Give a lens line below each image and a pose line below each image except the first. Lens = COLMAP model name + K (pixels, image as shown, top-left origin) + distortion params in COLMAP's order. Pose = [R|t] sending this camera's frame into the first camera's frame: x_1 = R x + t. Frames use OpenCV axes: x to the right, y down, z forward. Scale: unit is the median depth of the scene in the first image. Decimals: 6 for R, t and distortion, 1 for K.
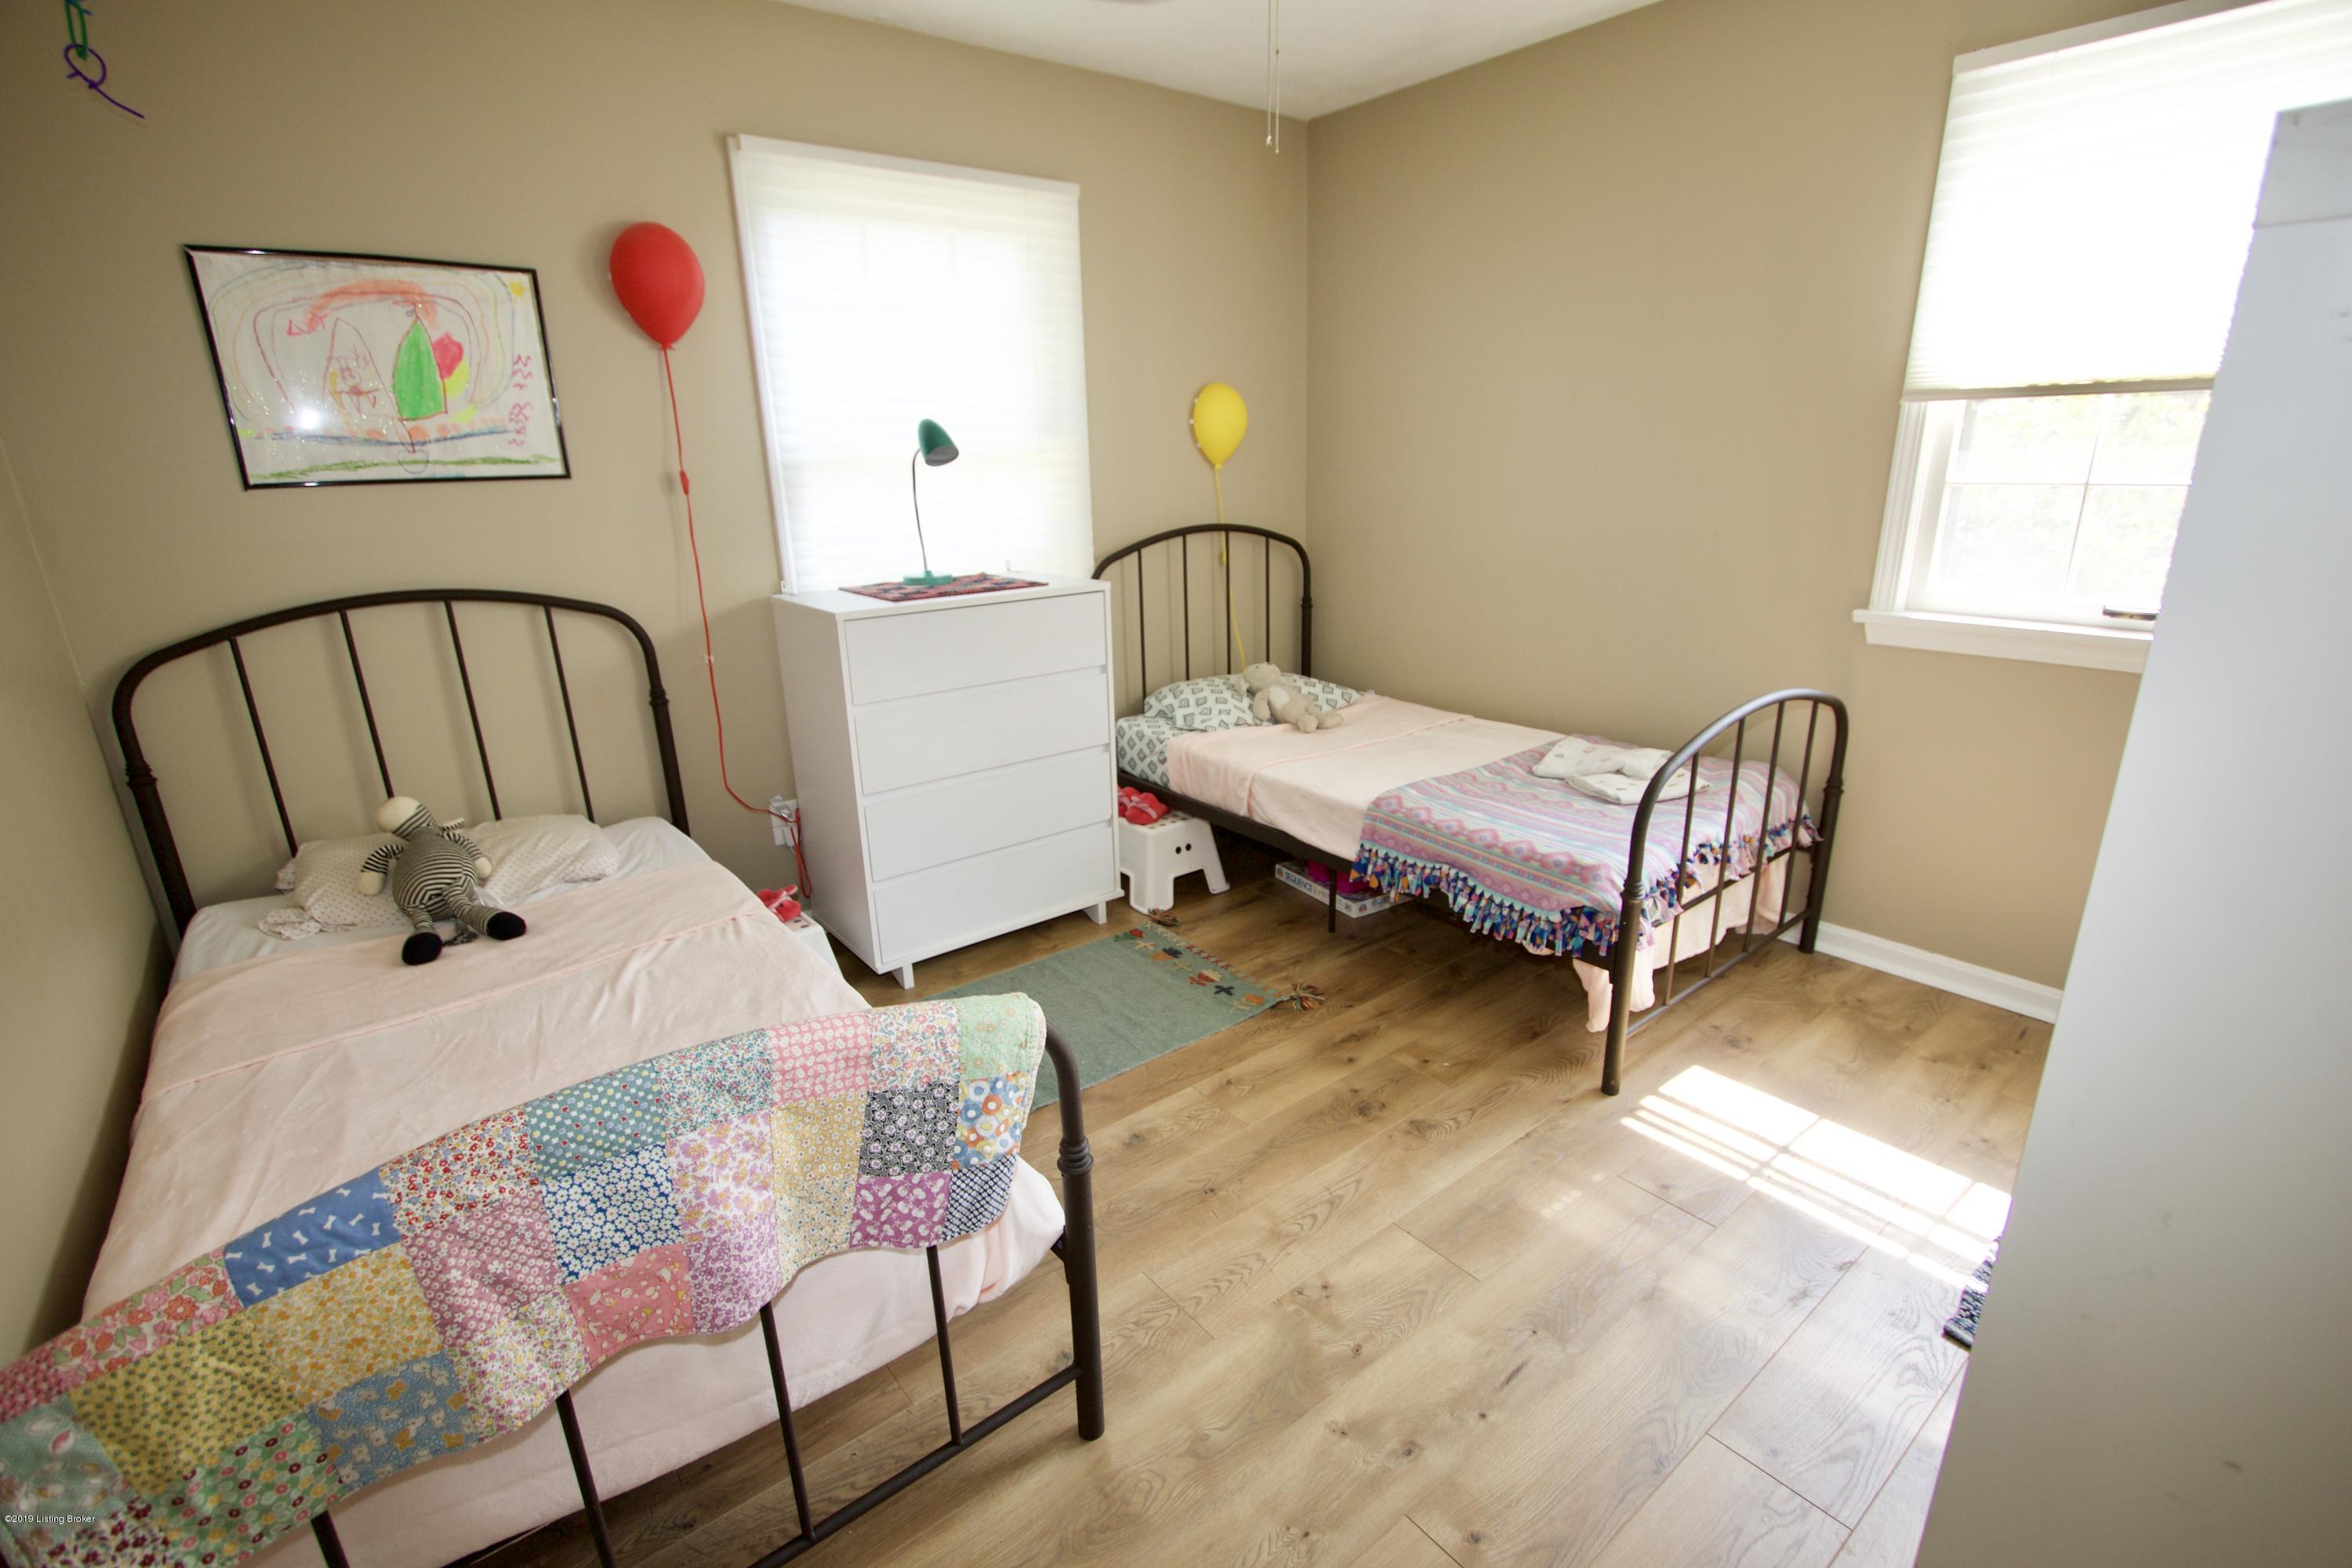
lens RADIAL K [[1076.0, 0, 1182.5], [0, 1076.0, 792.2], [0, 0, 1]] dist [-0.011397, -0.000327]
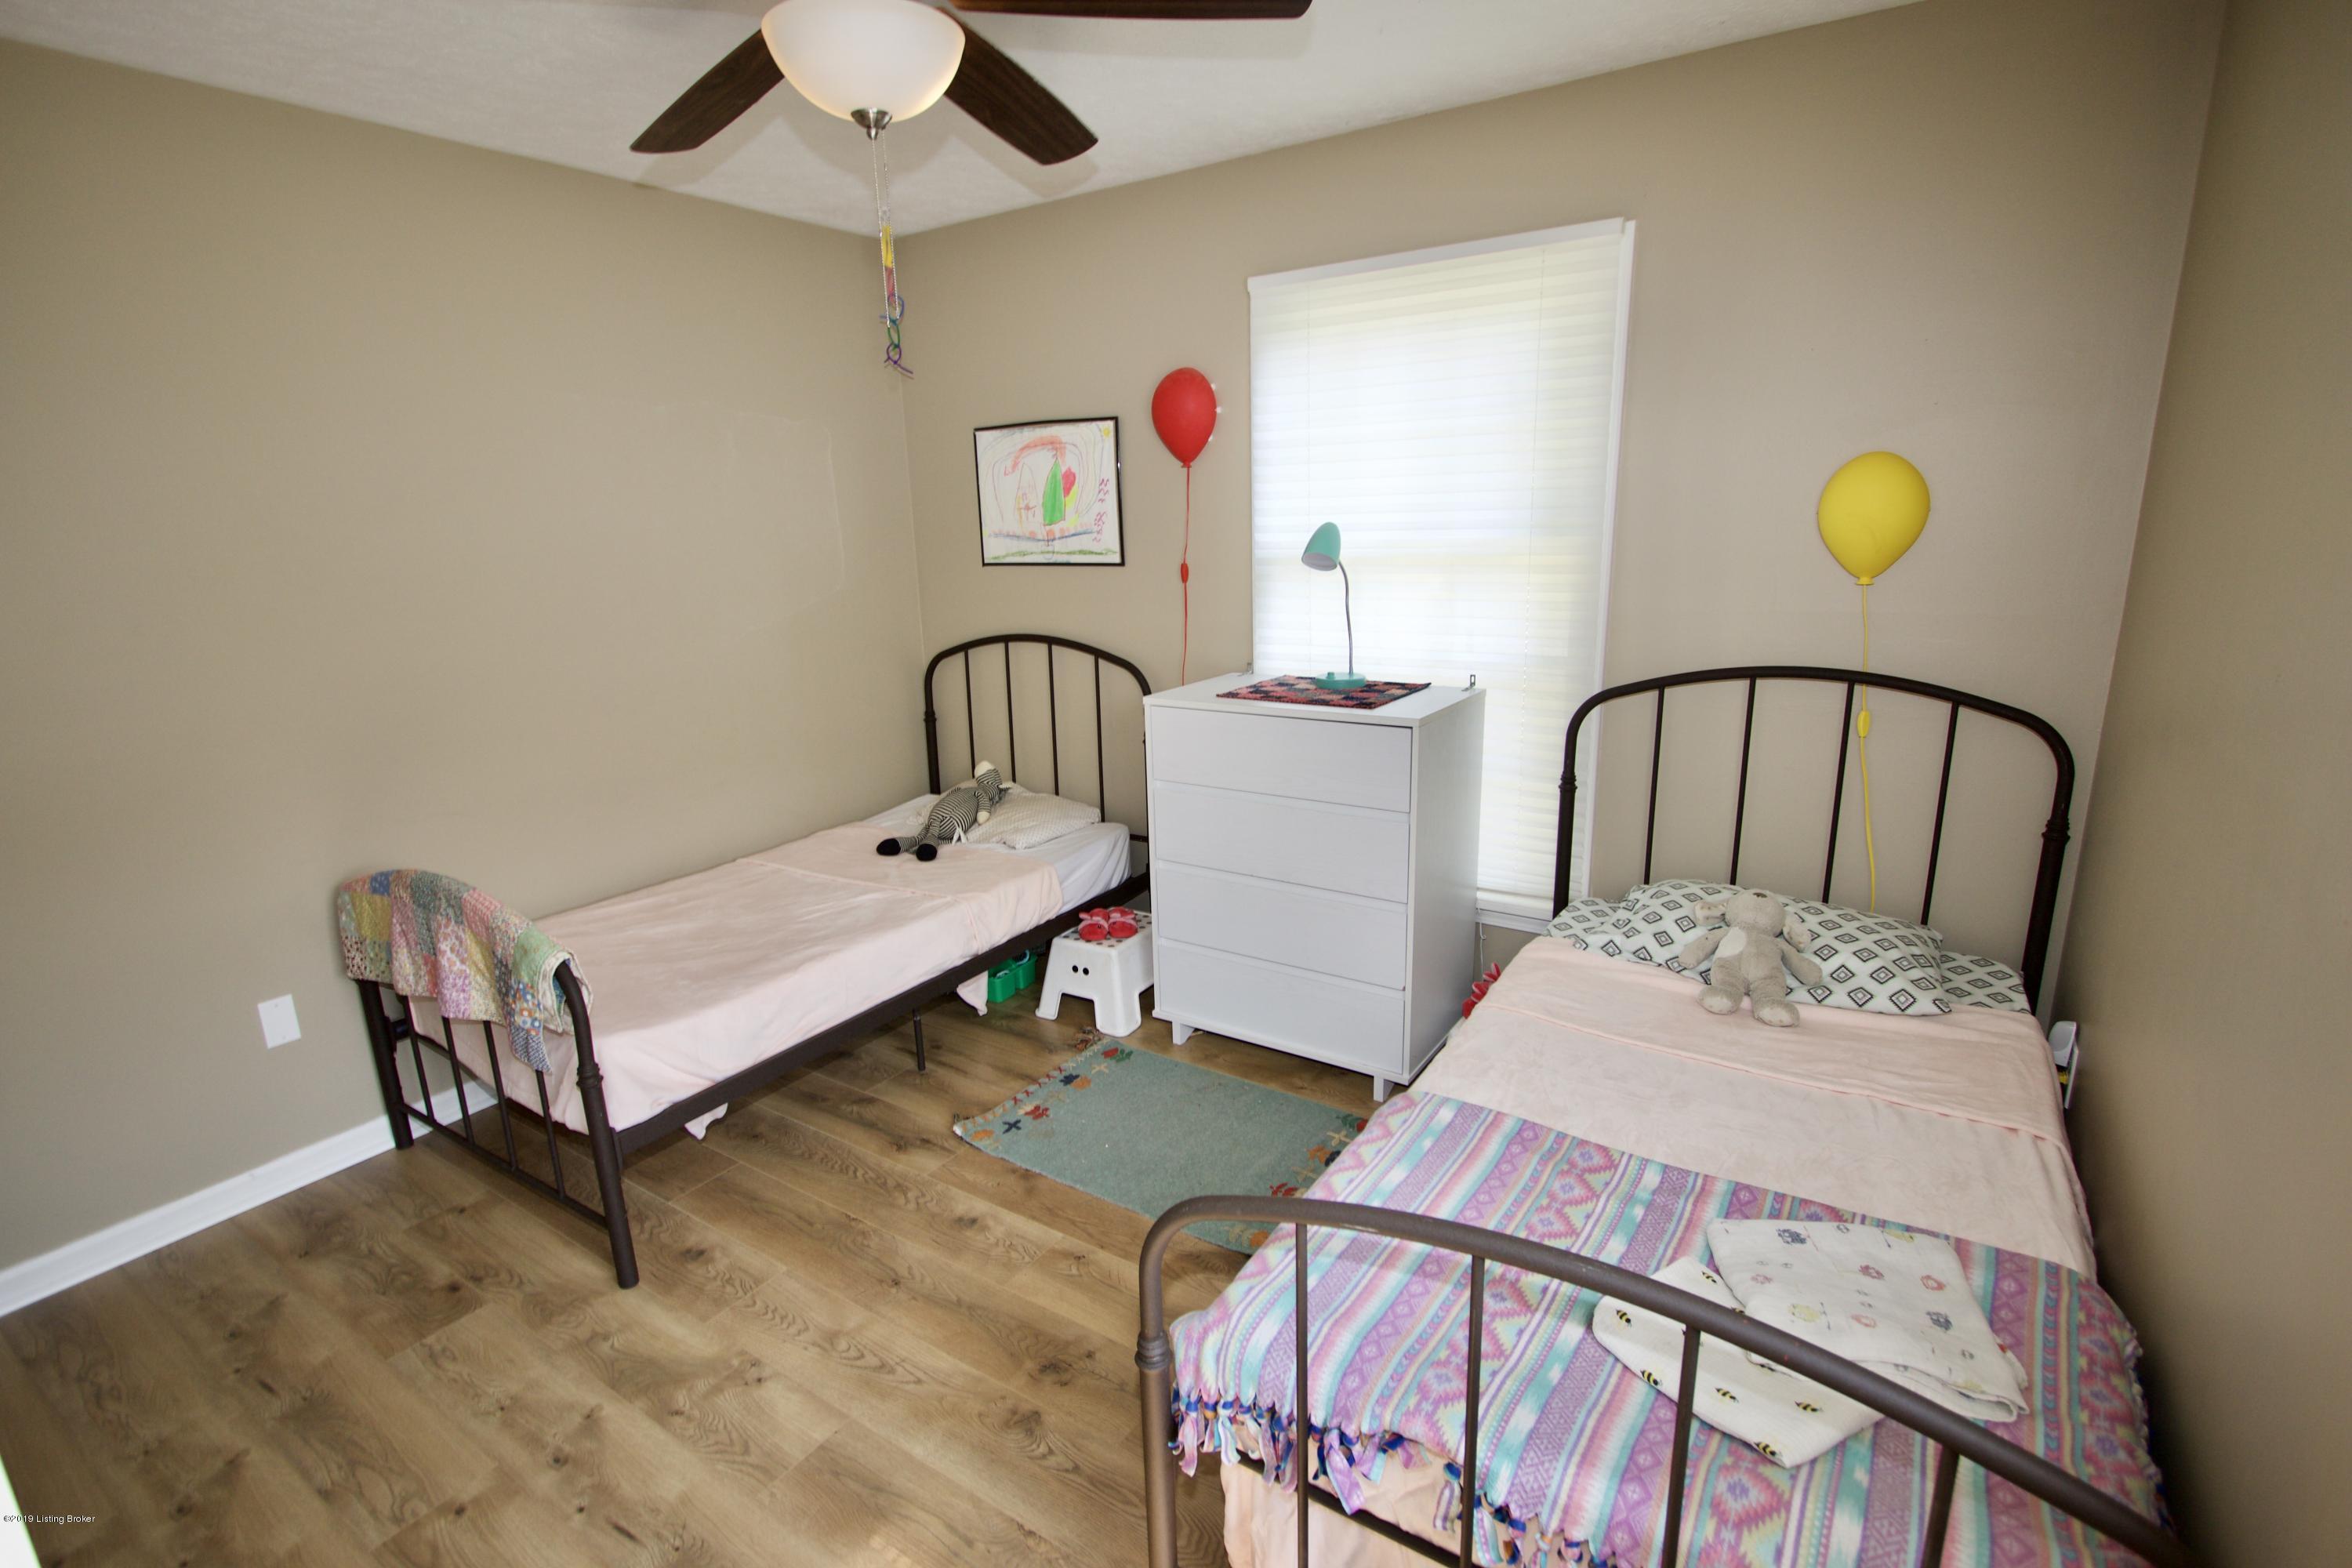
lens RADIAL K [[1118.2, 0, 1181.3], [0, 1118.2, 790.8], [0, 0, 1]] dist [-0.010759, -0.000987]
pose [[0.299856, 0.248800, -0.920970, 0.887094], [-0.265004, 0.949121, 0.170123, -0.310323], [0.916438, 0.193048, 0.350533, 0.689920]]
